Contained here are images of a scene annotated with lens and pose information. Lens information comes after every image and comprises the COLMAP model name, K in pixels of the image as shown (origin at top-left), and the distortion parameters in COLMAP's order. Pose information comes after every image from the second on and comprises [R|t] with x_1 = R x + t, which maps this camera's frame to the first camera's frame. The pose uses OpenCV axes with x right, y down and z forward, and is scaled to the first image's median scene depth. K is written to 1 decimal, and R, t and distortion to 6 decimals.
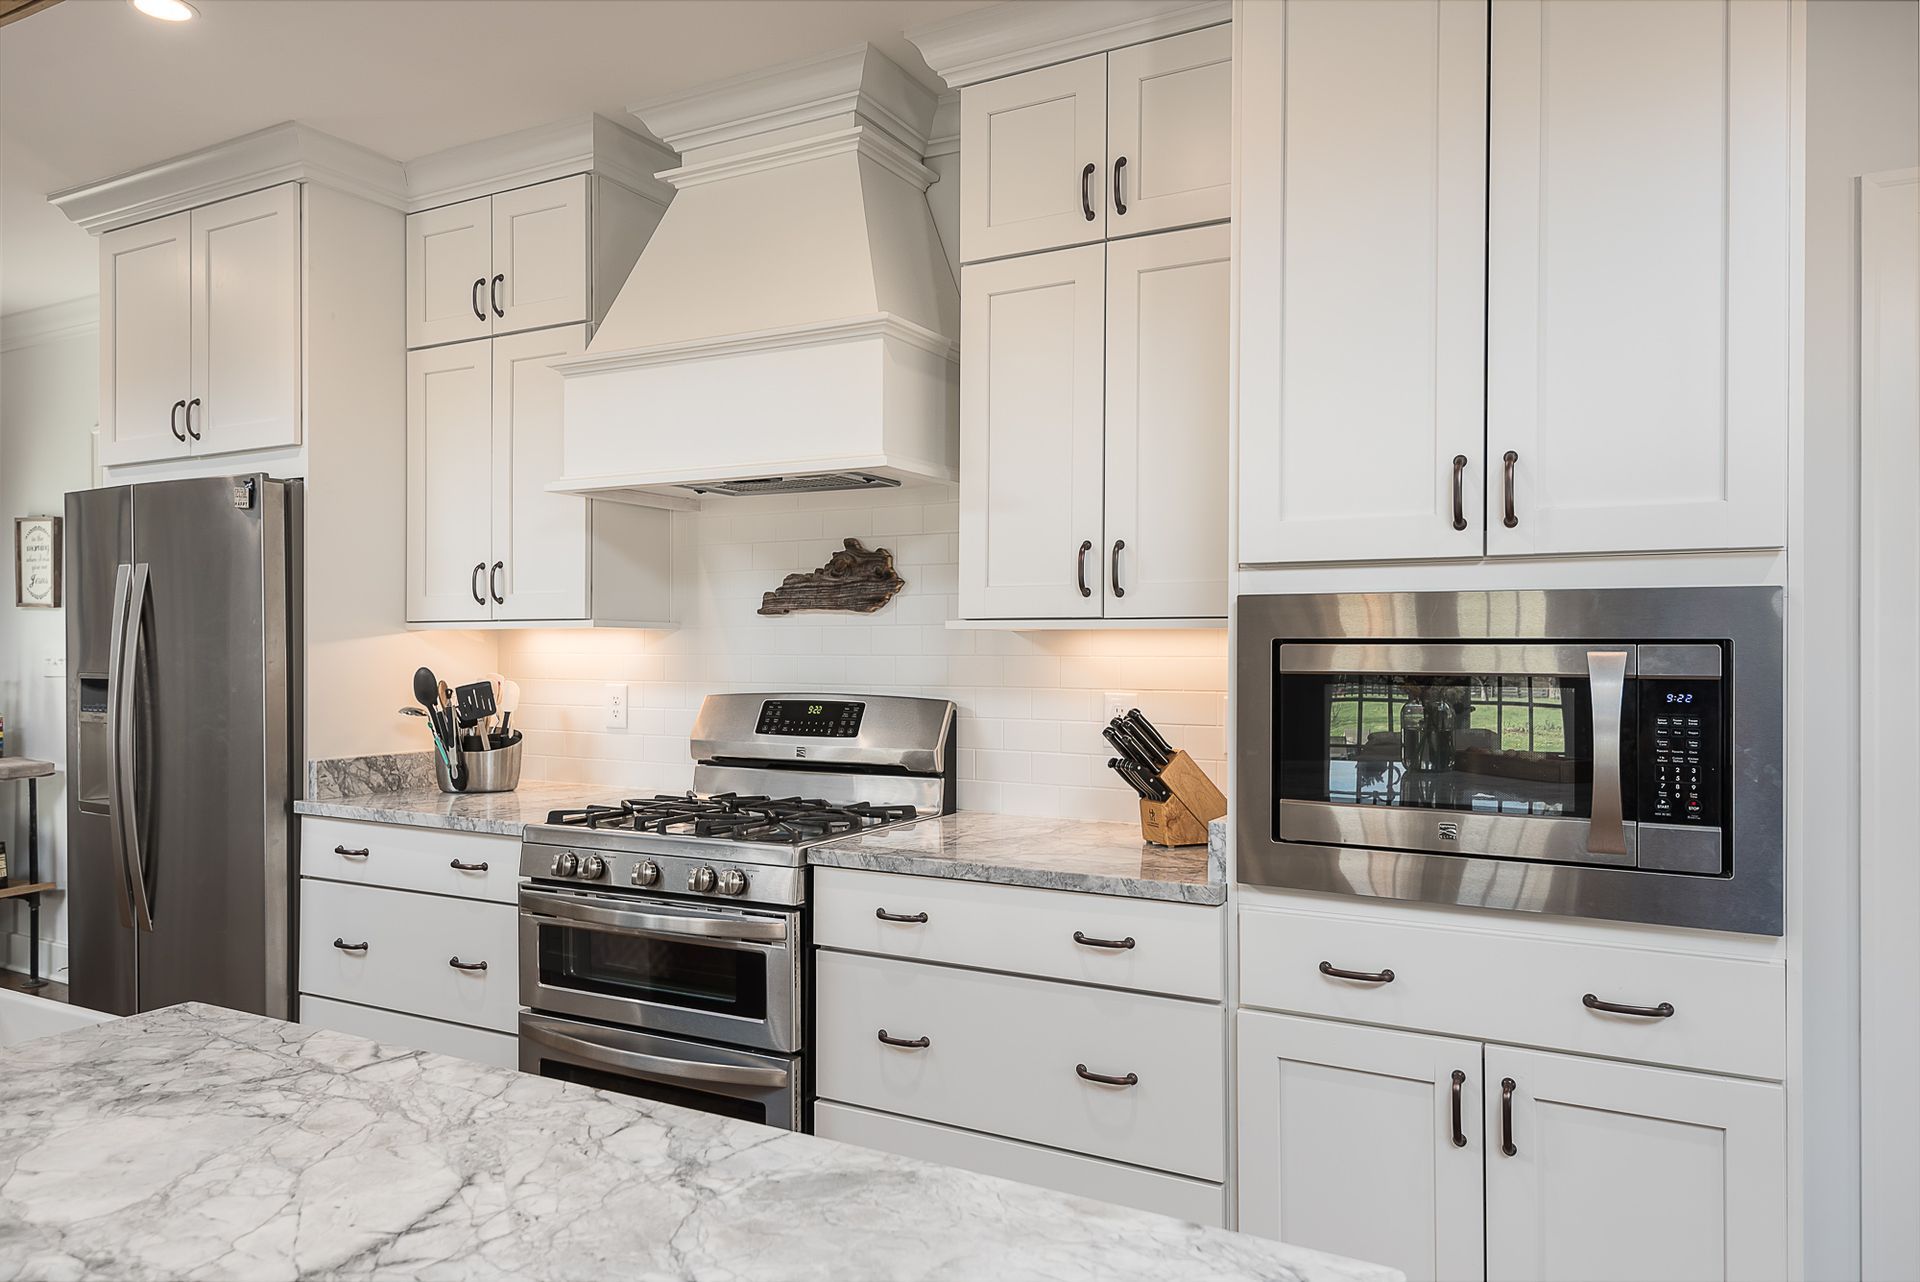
lens RADIAL K [[1264.5, 0, 960.0], [0, 1264.5, 641.0], [0, 0, 1]] dist [0.059288, -0.041546]
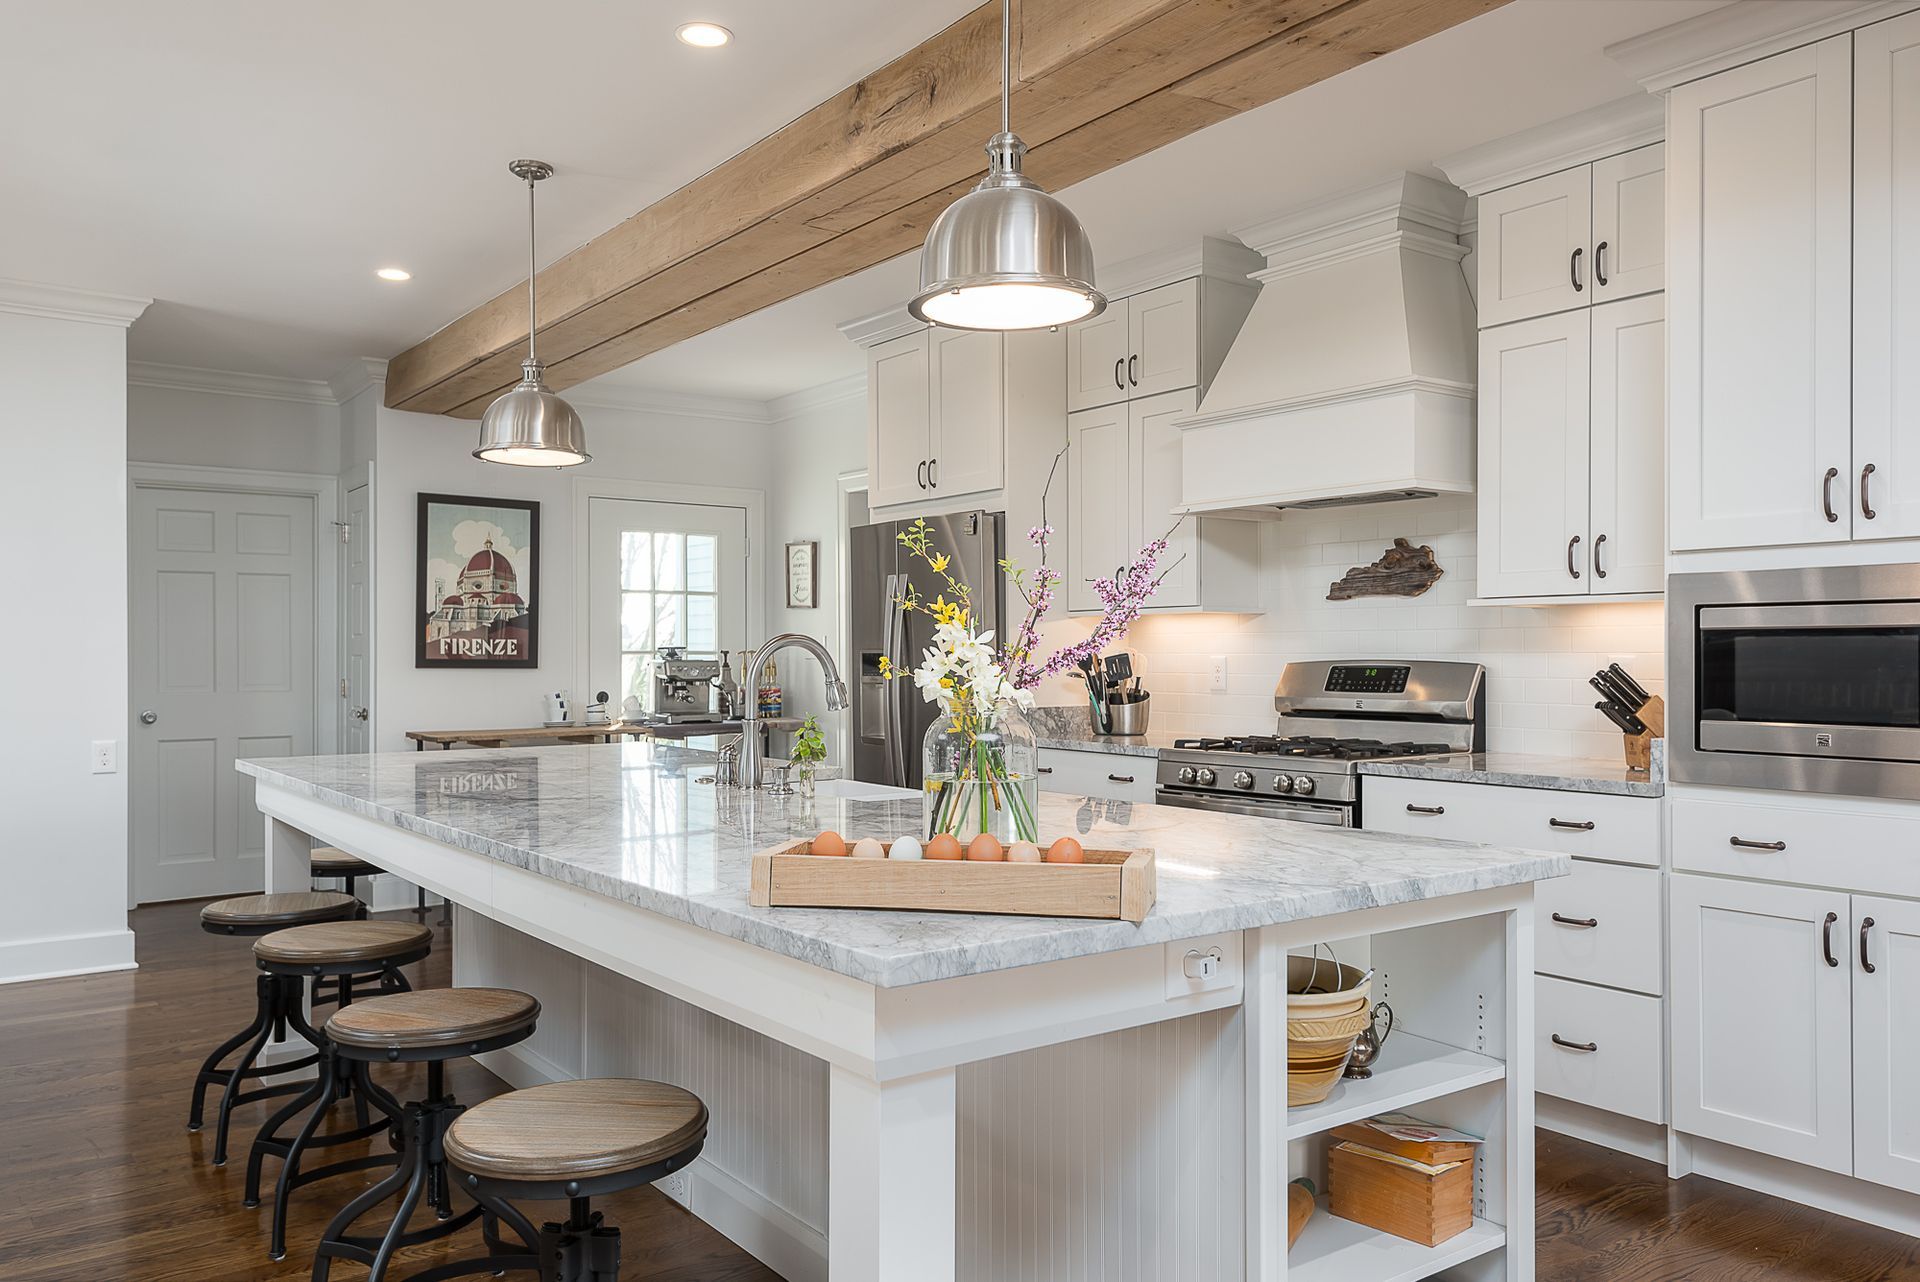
lens RADIAL K [[1437.8, 0, 960.0], [0, 1437.8, 641.0], [0, 0, 1]] dist [0.054638, -0.069447]
pose [[0.909616, -0.007630, -0.415381, 0.120794], [0.006099, 0.999969, -0.005012, 0.028304], [0.415406, 0.002026, 0.909634, -0.534452]]
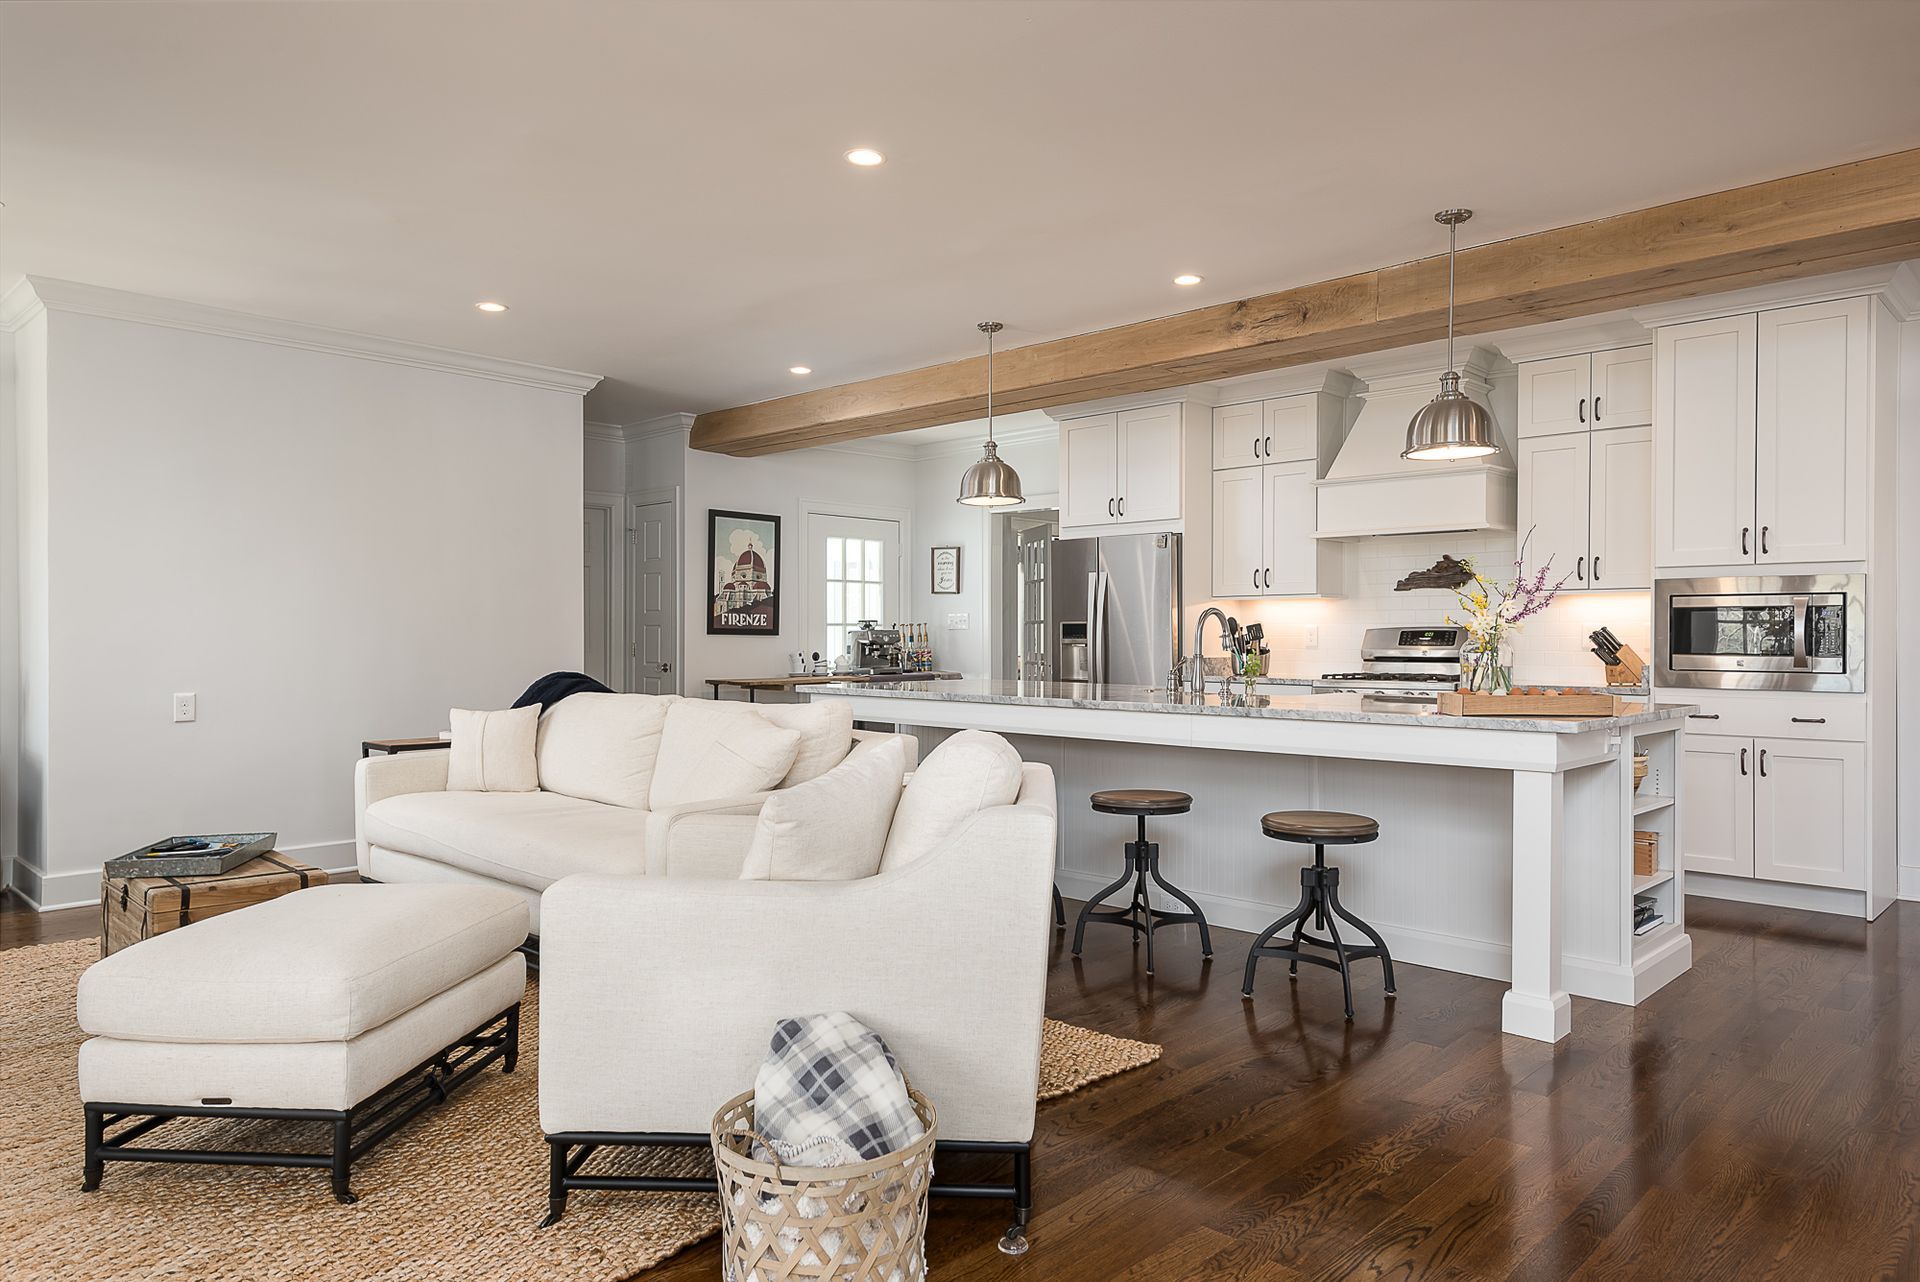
lens RADIAL K [[1264.5, 0, 960.0], [0, 1264.5, 641.0], [0, 0, 1]] dist [0.059288, -0.041546]
pose [[0.967820, -0.001366, -0.251640, -0.363183], [0.004127, 0.999937, 0.010444, 0.041814], [0.251610, -0.011146, 0.967764, -1.389968]]
